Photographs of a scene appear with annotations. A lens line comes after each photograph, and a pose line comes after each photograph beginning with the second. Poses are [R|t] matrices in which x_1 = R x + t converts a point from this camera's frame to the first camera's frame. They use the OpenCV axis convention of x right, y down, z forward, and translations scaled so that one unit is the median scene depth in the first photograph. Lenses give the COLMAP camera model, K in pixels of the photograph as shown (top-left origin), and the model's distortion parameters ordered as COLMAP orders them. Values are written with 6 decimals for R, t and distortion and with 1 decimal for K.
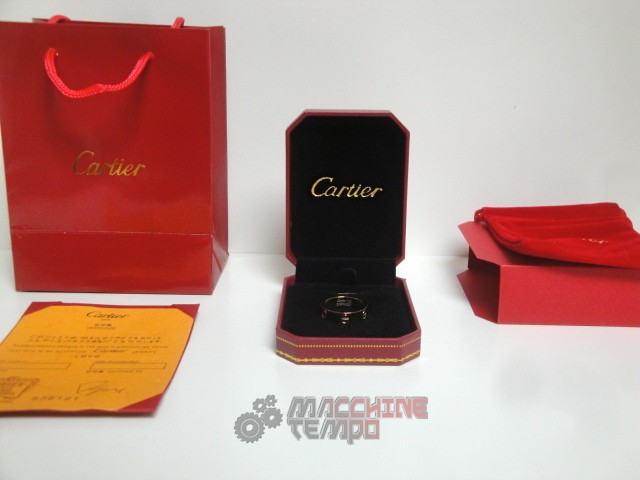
lens RADIAL K [[729.8, 0, 320.0], [0, 729.8, 240.0], [0, 0, 1]] dist [0.002444, 0.033559]
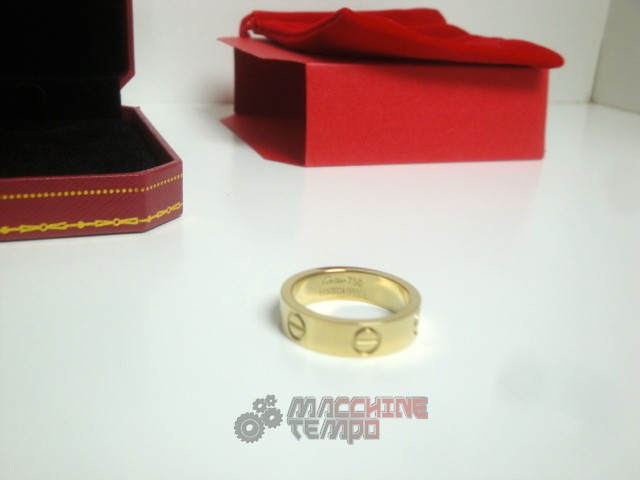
lens RADIAL K [[729.8, 0, 320.0], [0, 729.8, 240.0], [0, 0, 1]] dist [0.002444, 0.033559]
pose [[0.930194, -0.080938, 0.358033, 0.039410], [0.057610, 0.995490, 0.075370, 0.131759], [-0.362518, -0.049482, 0.930662, 0.452339]]
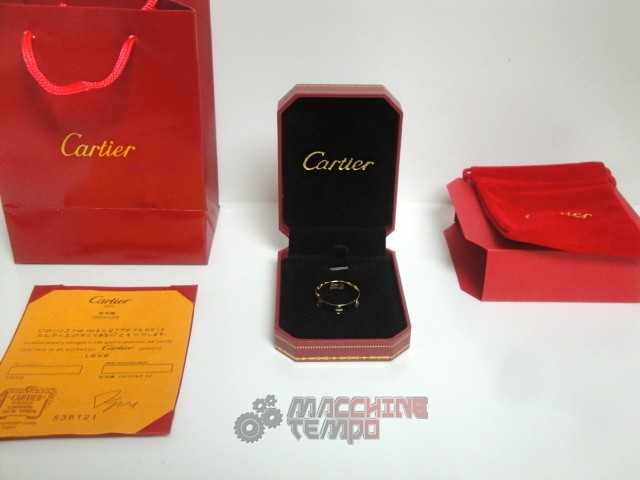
lens RADIAL K [[729.8, 0, 320.0], [0, 729.8, 240.0], [0, 0, 1]] dist [0.002444, 0.033559]
pose [[0.999394, -0.012355, 0.032552, -0.025008], [0.003619, 0.966722, 0.255803, -0.247451], [-0.034629, -0.255530, 0.966181, 0.007361]]
